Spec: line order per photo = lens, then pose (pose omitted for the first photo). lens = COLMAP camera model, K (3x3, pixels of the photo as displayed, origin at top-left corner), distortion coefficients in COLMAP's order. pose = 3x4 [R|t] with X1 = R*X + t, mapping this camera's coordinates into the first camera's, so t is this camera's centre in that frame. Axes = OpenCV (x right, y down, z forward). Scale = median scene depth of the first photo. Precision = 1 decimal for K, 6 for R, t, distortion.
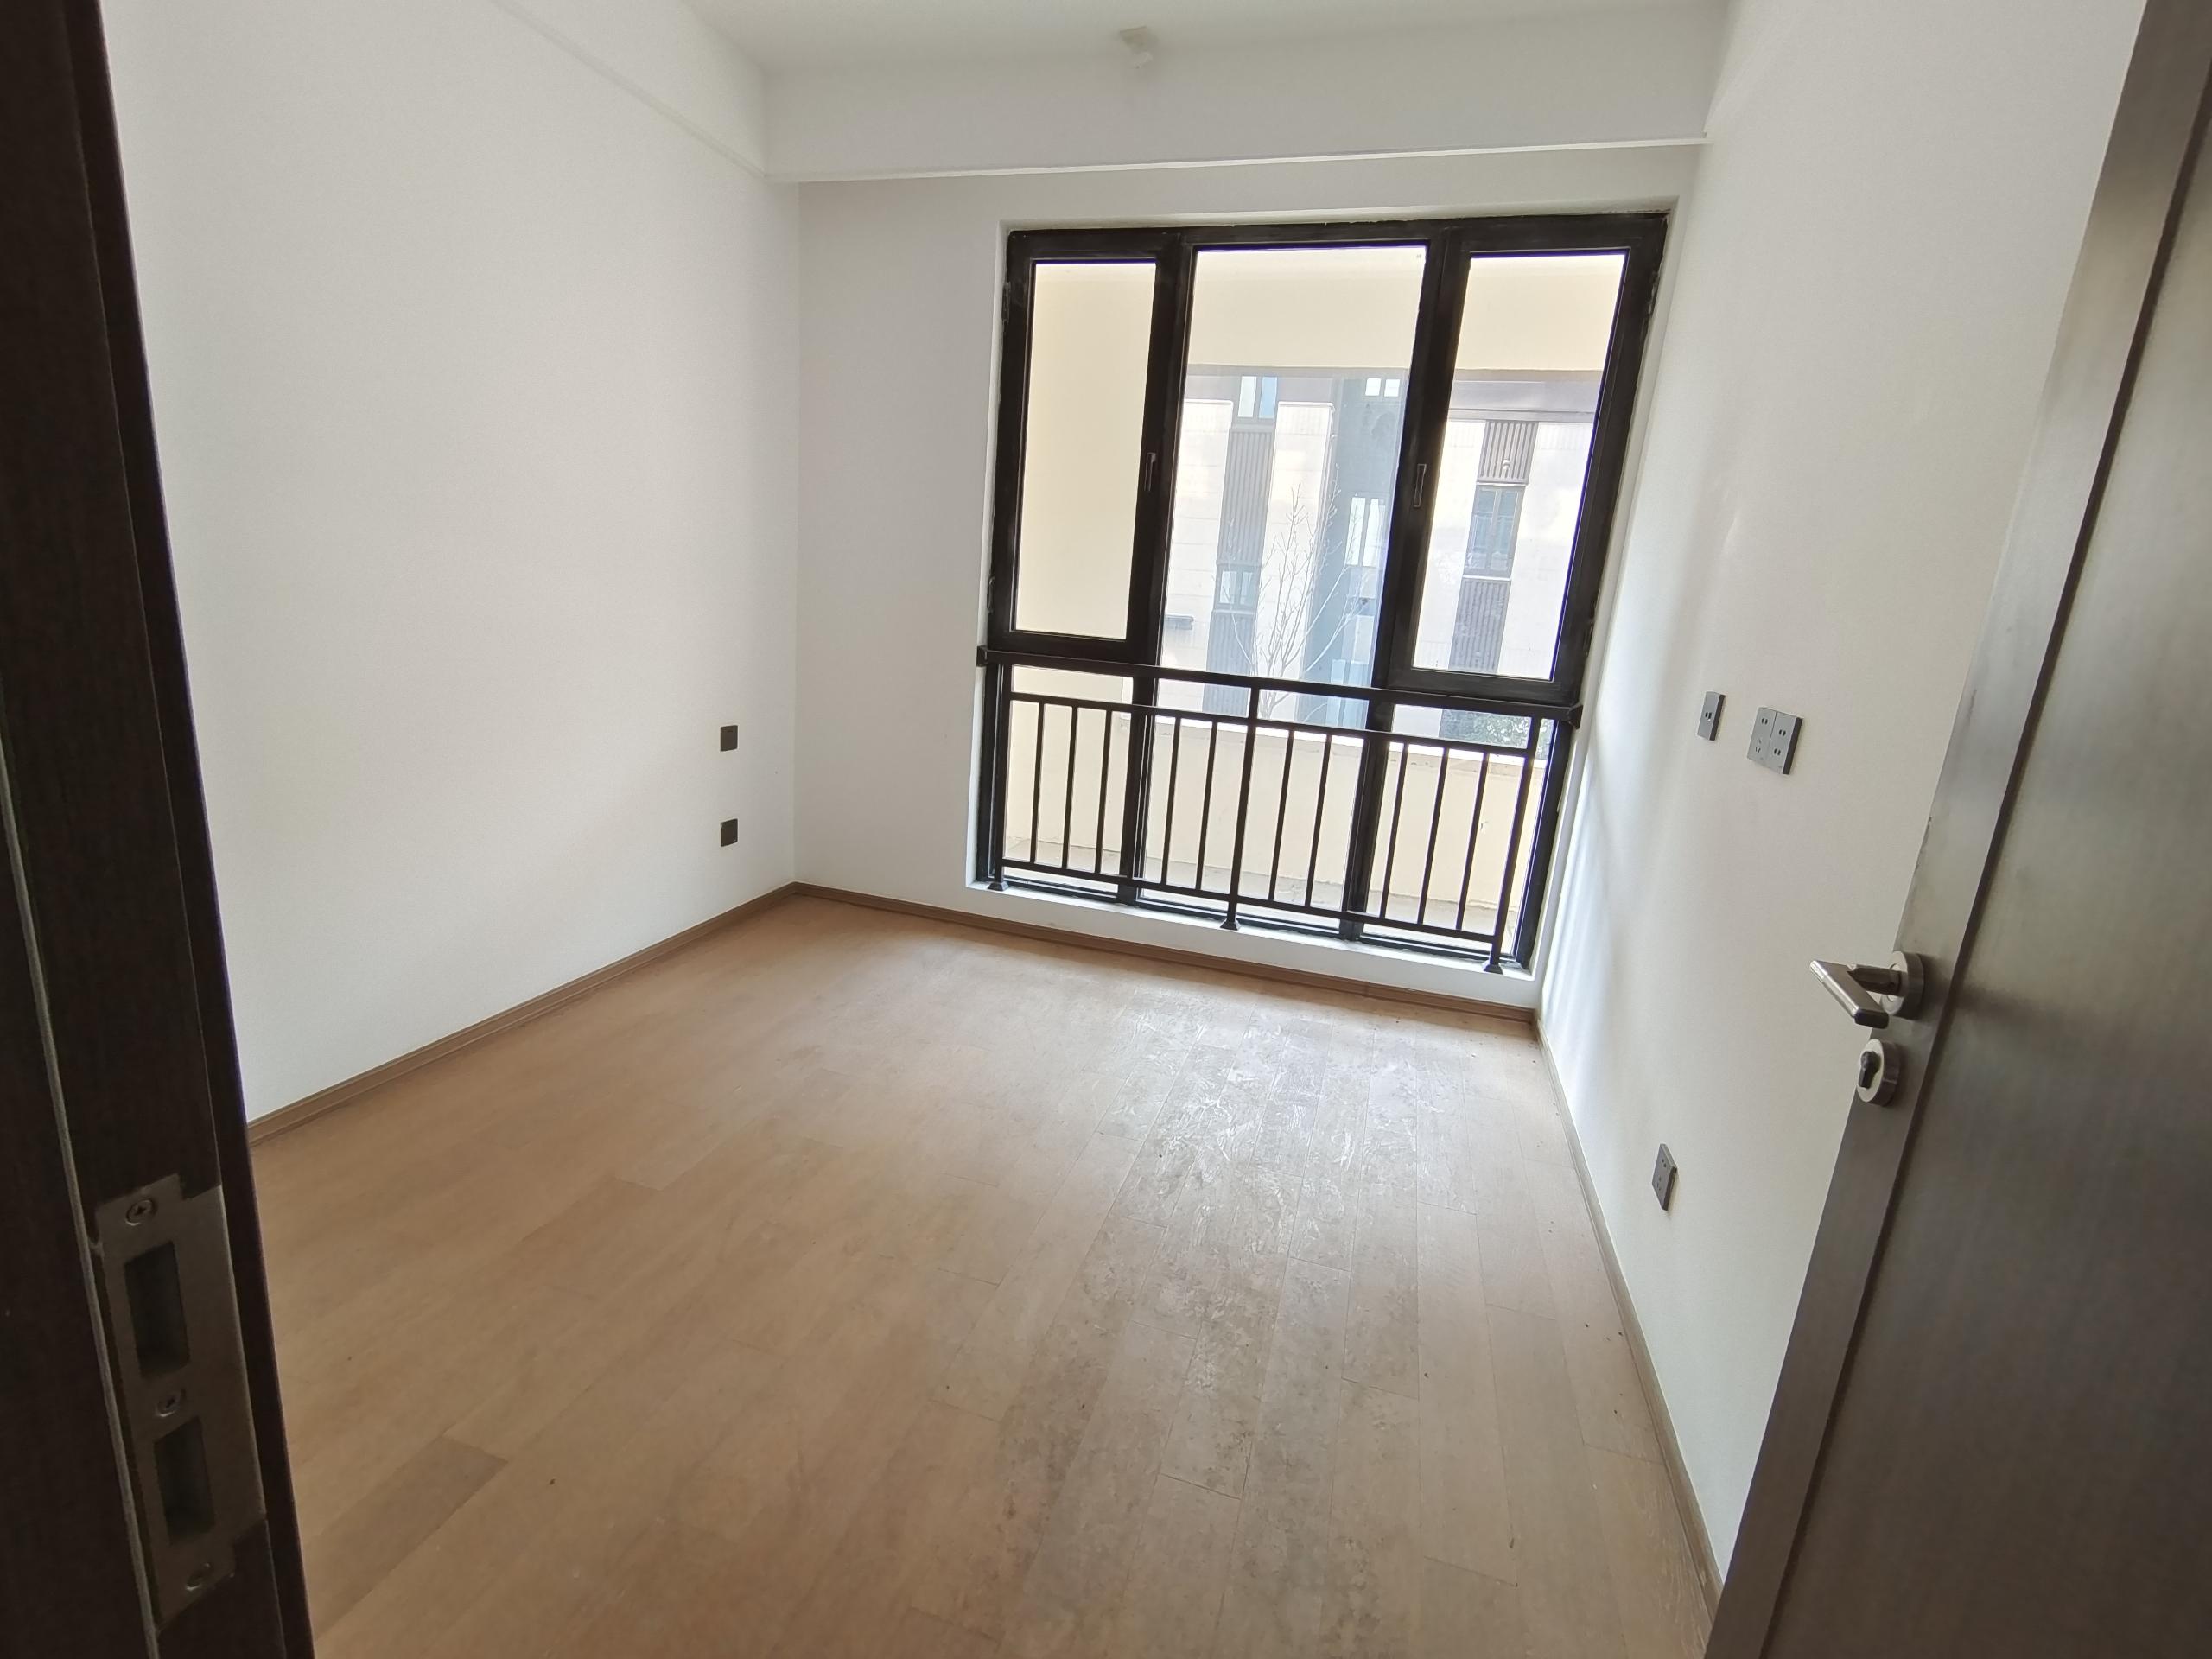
lens RADIAL K [[1055.9, 0, 1100.3], [0, 1055.9, 784.7], [0, 0, 1]] dist [0.013850, 0.000020]
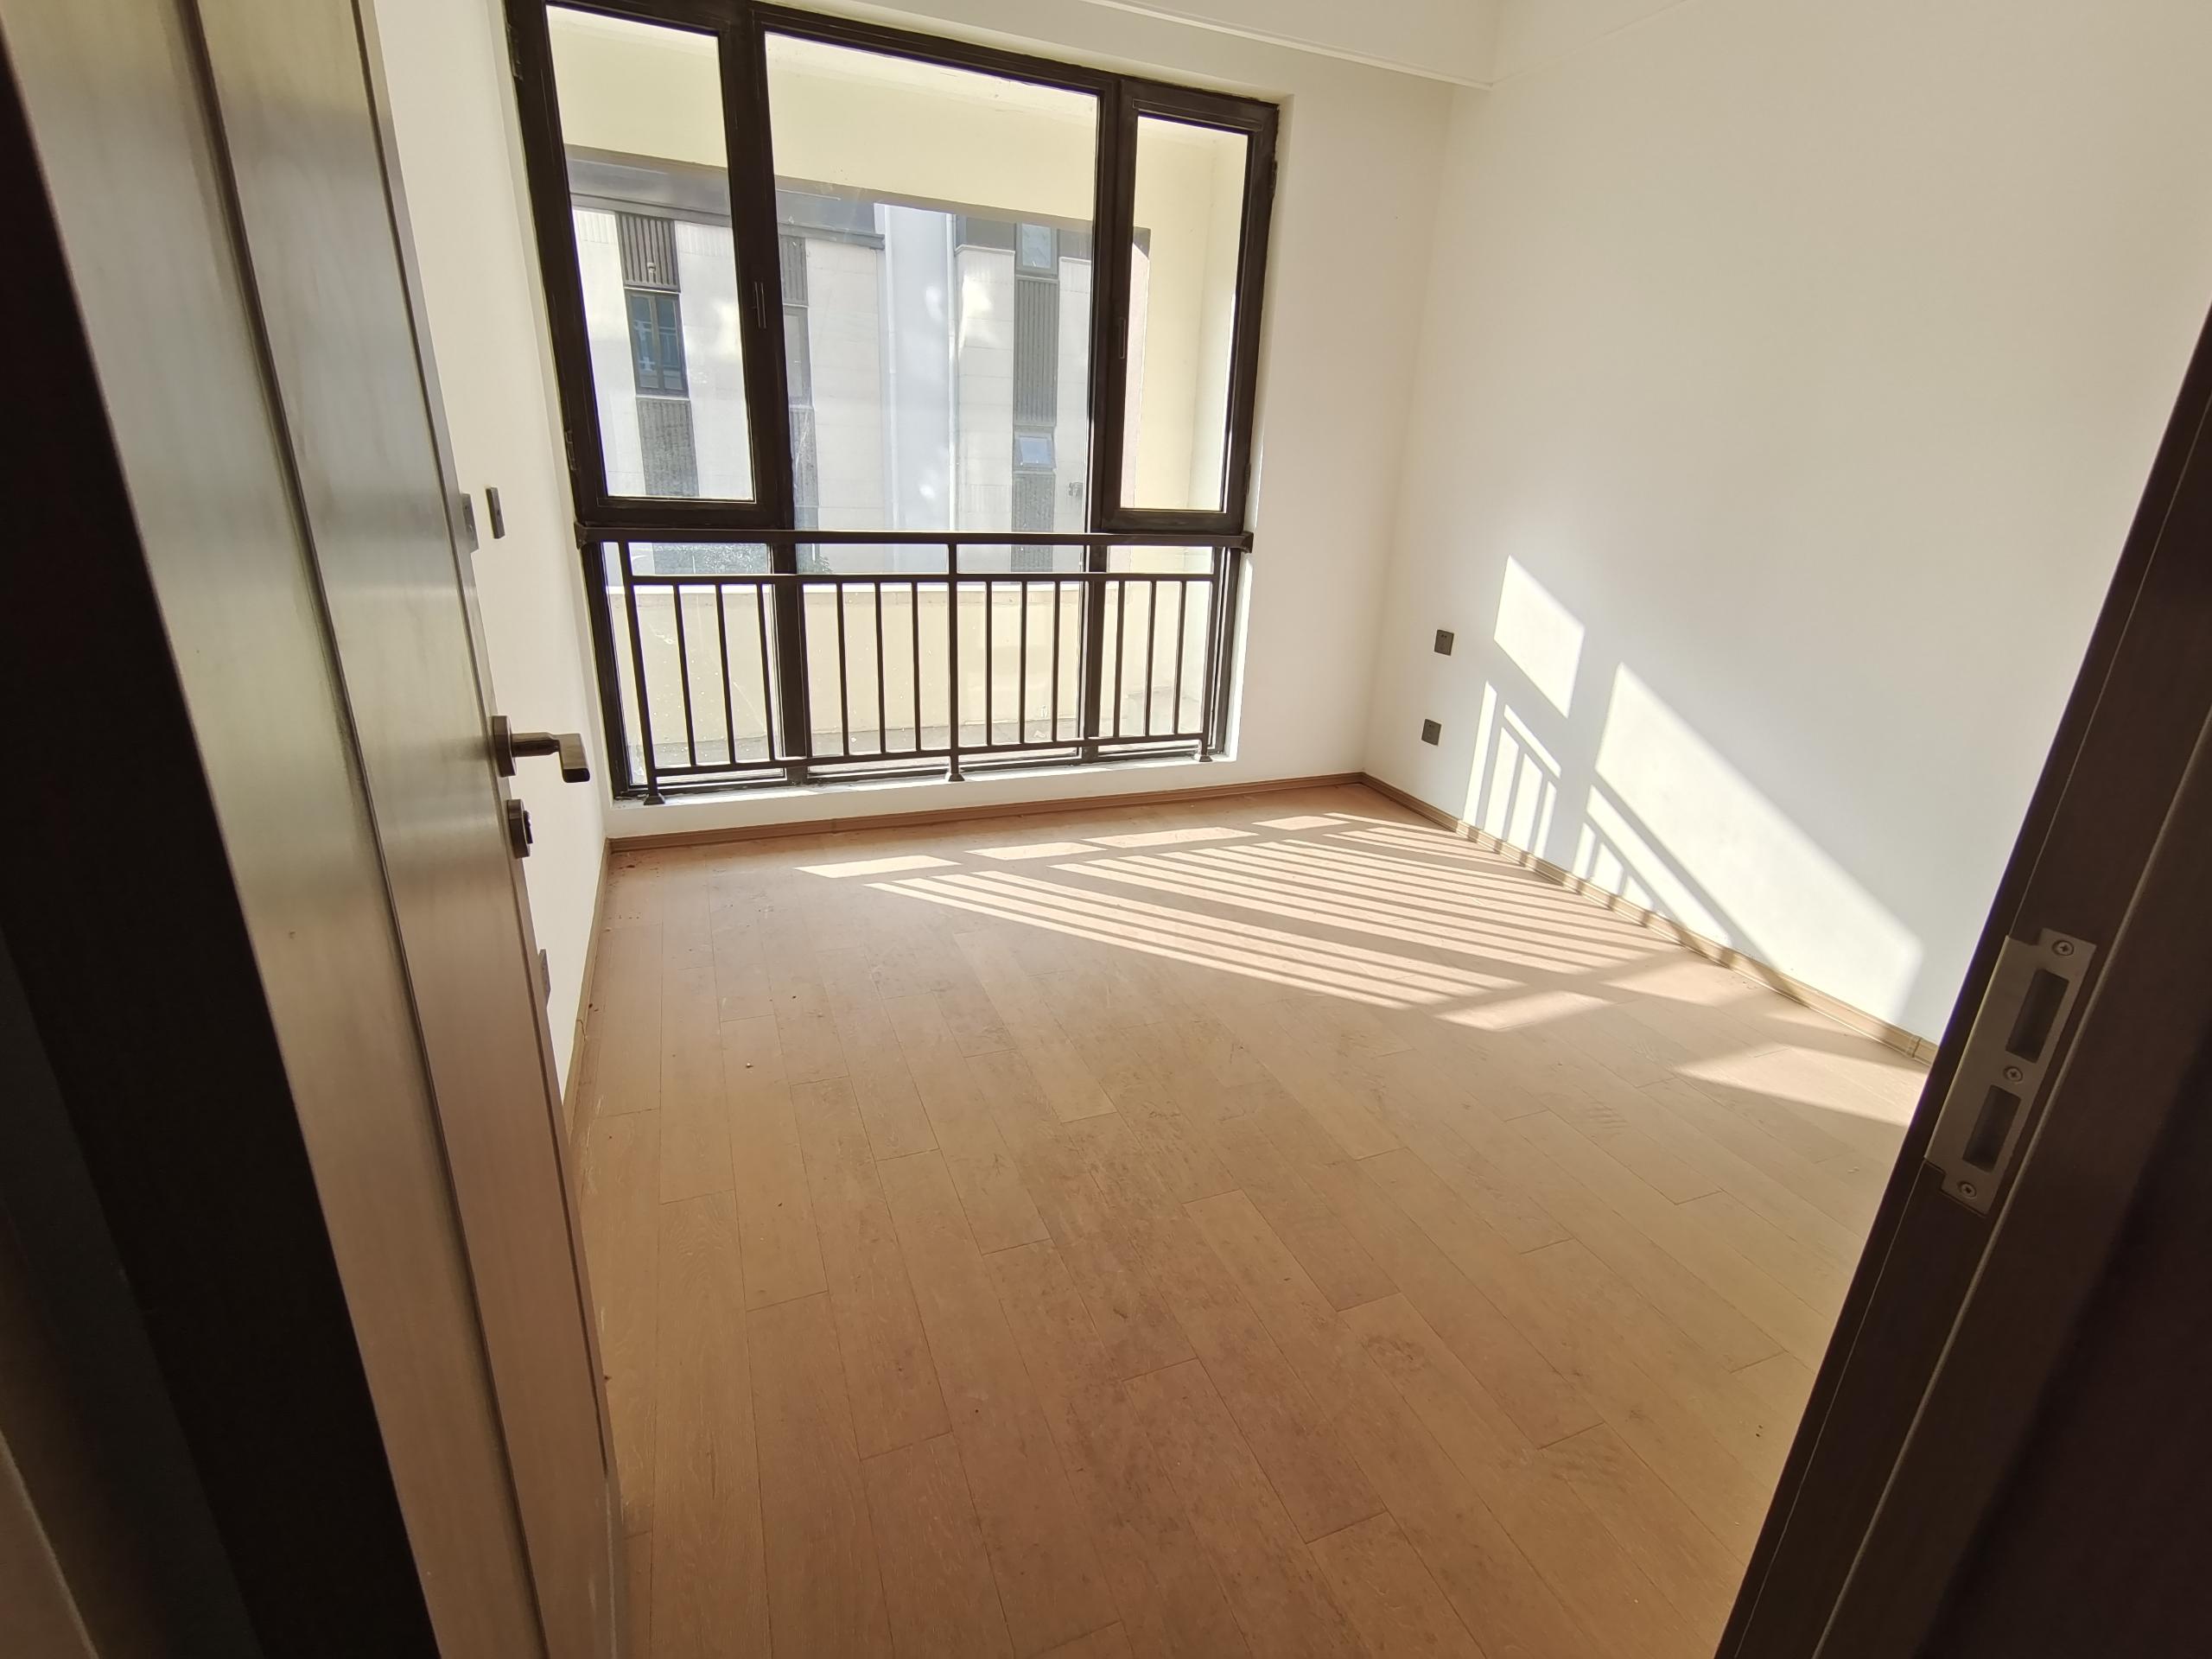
lens RADIAL K [[1027.5, 0, 1106.0], [0, 1027.5, 829.5], [0, 0, 1]] dist [-0.013492, -0.000141]
pose [[0.773242, -0.258103, 0.579206, -0.424204], [0.136551, 0.959760, 0.245387, -0.055299], [-0.619234, -0.110652, 0.777371, 0.124039]]
